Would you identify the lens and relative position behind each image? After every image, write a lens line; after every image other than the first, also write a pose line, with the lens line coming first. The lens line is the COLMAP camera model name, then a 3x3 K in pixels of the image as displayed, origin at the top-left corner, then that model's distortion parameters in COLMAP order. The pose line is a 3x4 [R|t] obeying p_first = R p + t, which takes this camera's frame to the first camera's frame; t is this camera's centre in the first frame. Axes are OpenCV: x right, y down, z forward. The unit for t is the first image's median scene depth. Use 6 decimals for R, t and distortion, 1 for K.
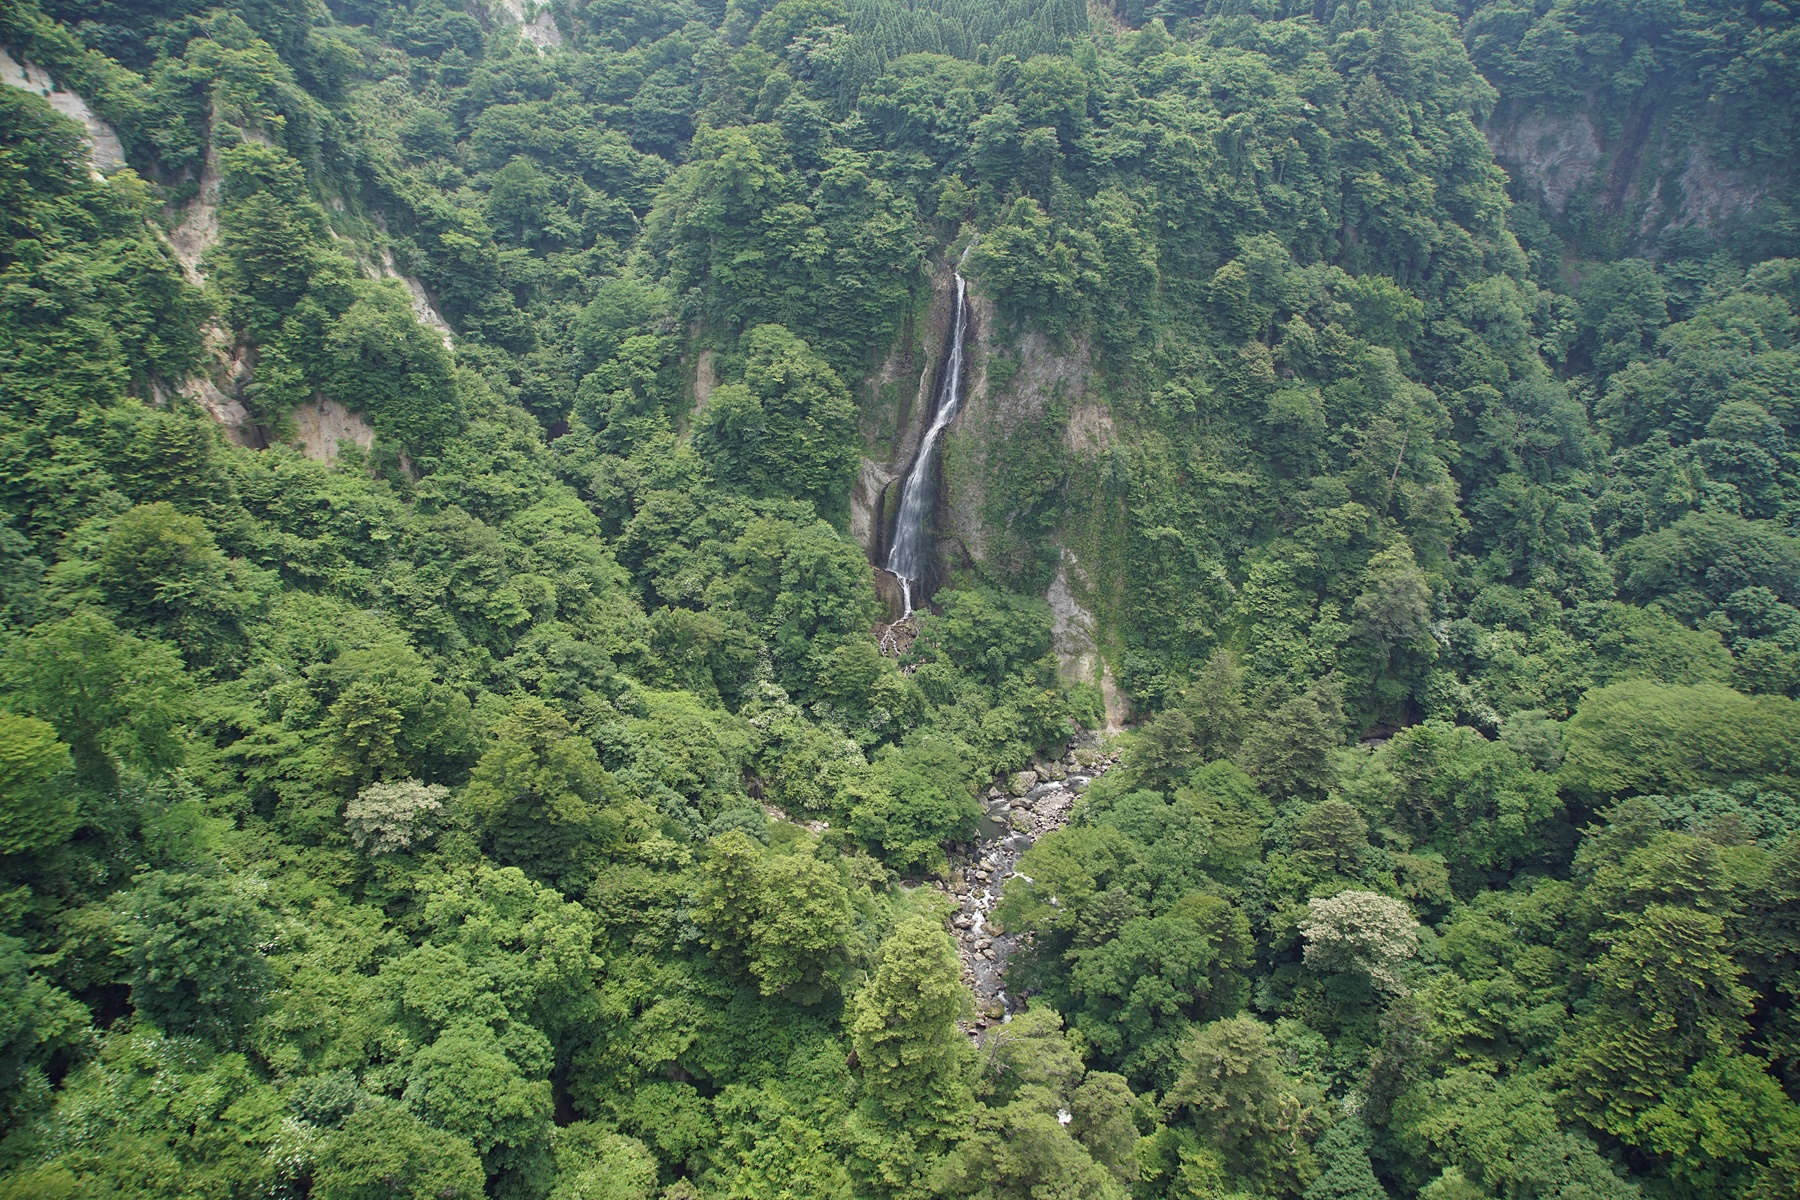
lens RADIAL K [[1183.7, 0, 901.4], [0, 1183.7, 601.8], [0, 0, 1]] dist [-0.047663, 0.030246]
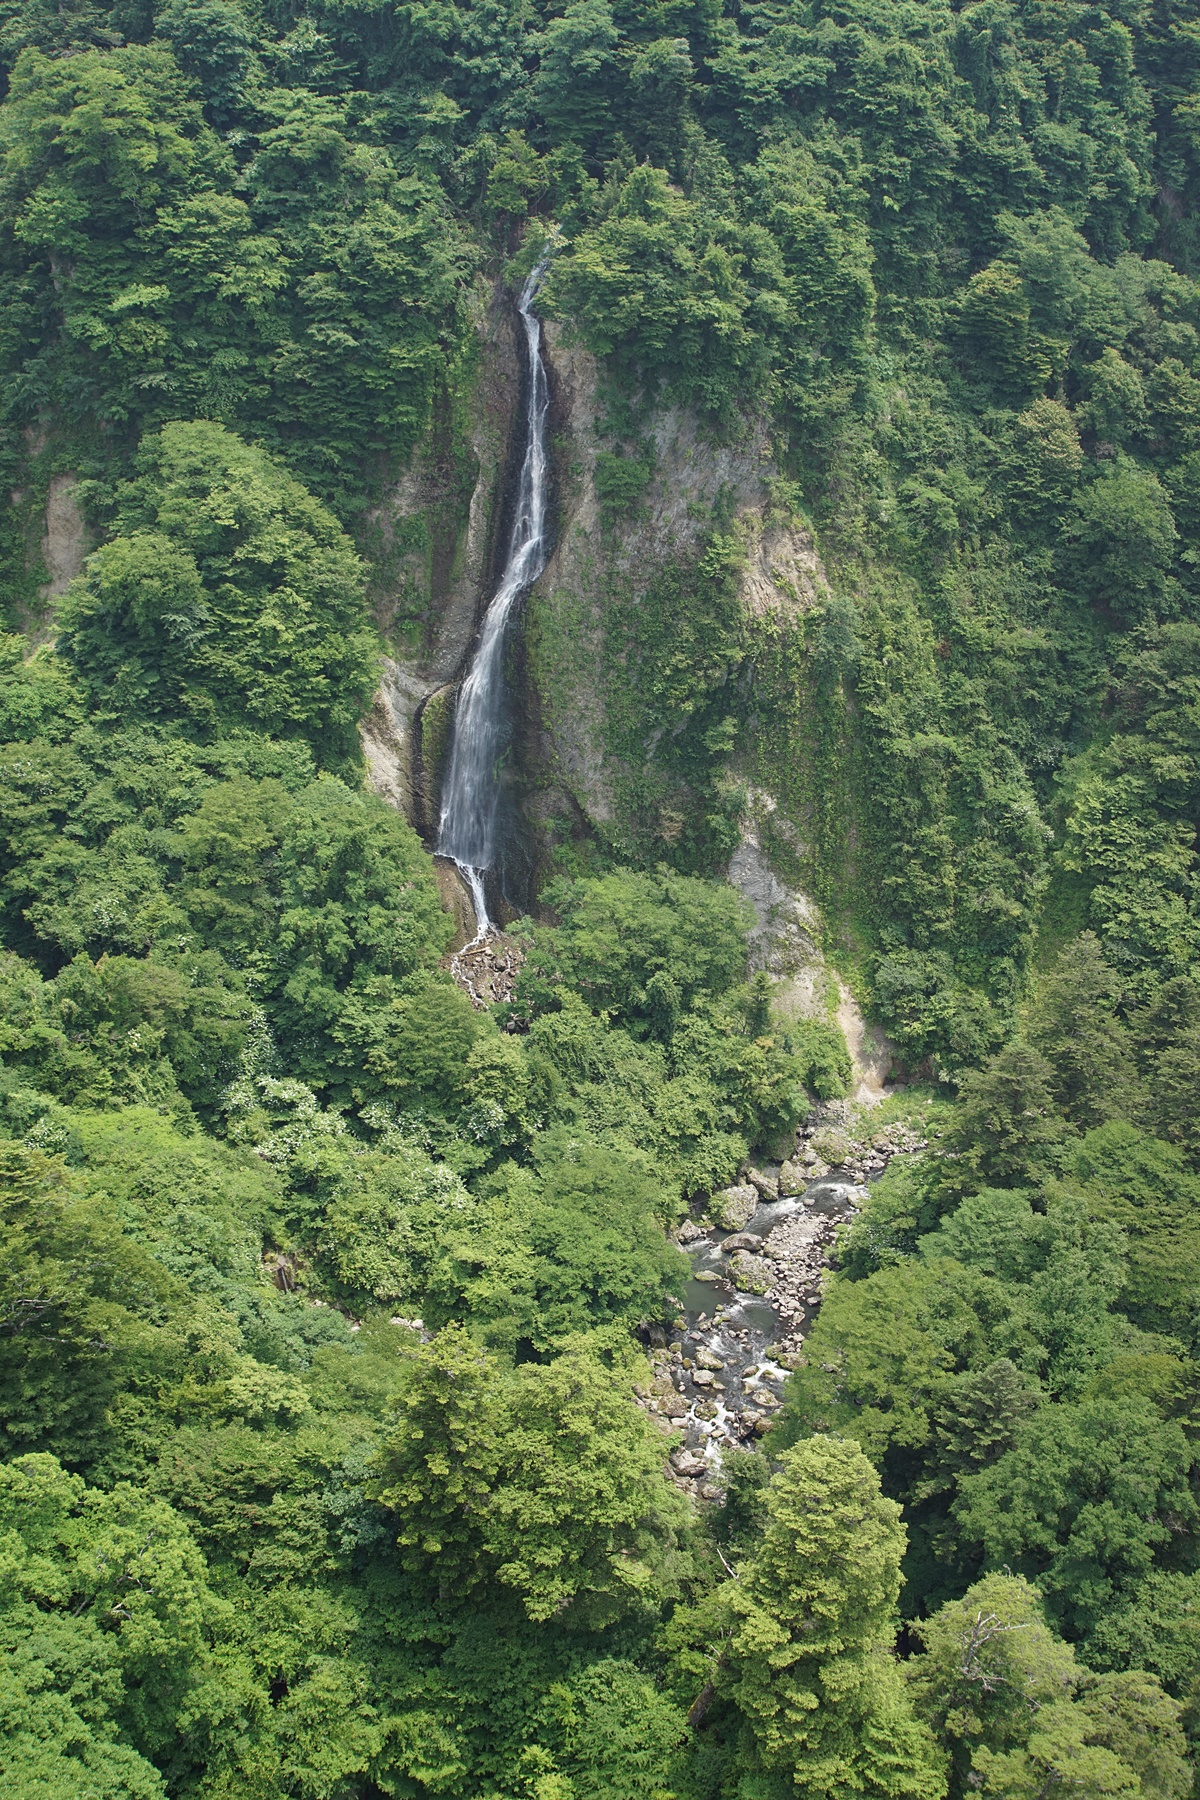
lens RADIAL K [[2159.3, 0, 600.1], [0, 2159.3, 889.4], [0, 0, 1]] dist [0.033571, -0.033231]
pose [[0.981843, -0.094785, 0.164318, -0.116557], [0.096559, 0.995323, -0.002828, -0.000461], [-0.163282, 0.018643, 0.986403, -0.006413]]
